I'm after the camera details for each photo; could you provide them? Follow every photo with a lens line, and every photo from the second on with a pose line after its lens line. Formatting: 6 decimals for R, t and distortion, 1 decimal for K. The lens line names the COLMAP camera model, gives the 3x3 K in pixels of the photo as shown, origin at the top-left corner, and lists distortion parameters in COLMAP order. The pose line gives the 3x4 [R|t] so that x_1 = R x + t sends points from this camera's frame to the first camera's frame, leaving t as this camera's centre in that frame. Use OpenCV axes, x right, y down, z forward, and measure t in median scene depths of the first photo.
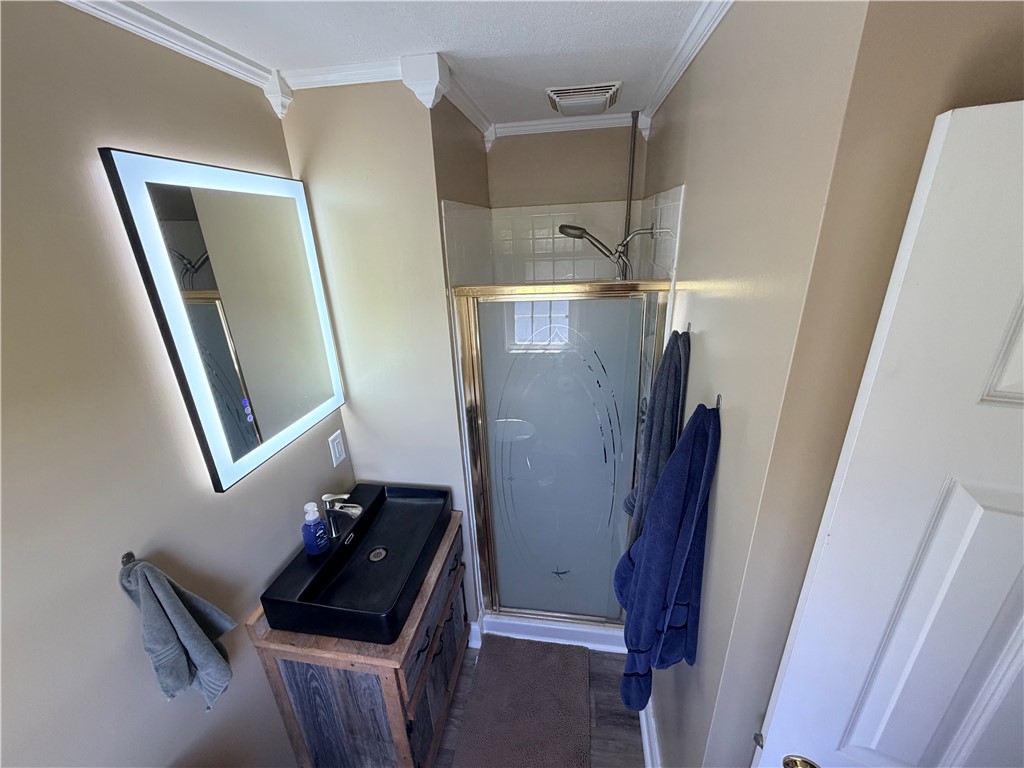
lens RADIAL K [[409.8, 0, 510.8], [0, 409.8, 384.6], [0, 0, 1]] dist [0.001193, 0.000391]
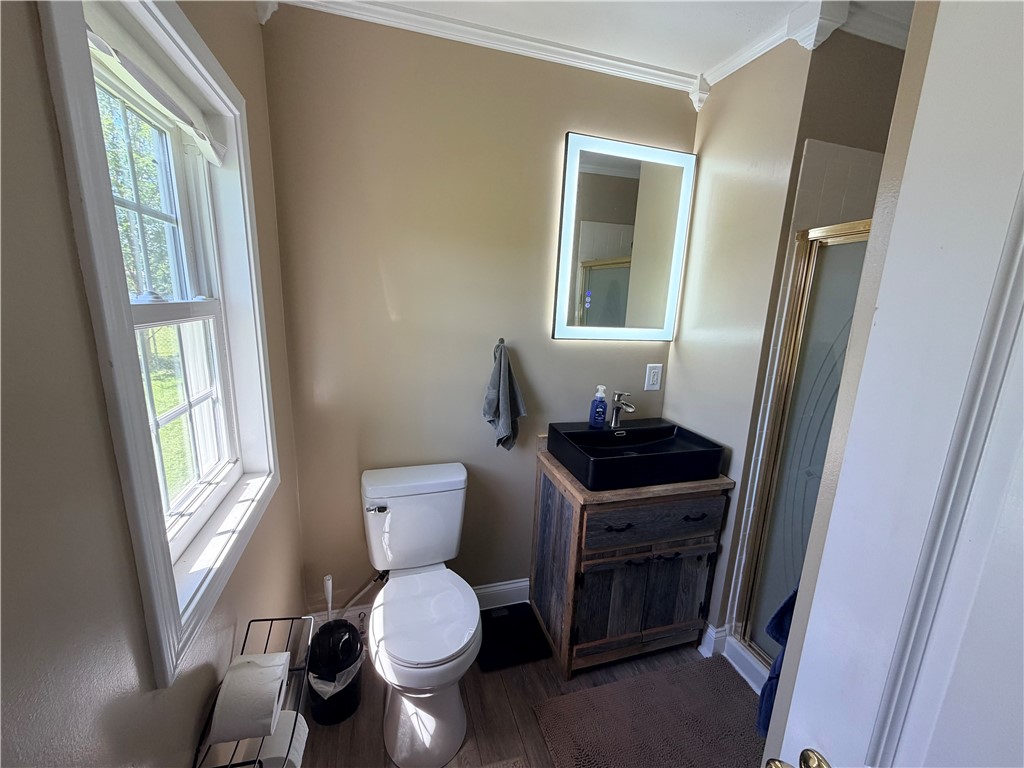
lens RADIAL K [[409.8, 0, 508.3], [0, 409.8, 385.0], [0, 0, 1]] dist [0.001193, 0.000391]
pose [[0.434182, 0.239248, -0.868474, 0.568803], [-0.375766, 0.924306, 0.066770, 0.334382], [0.818710, 0.297353, 0.491218, 0.098346]]
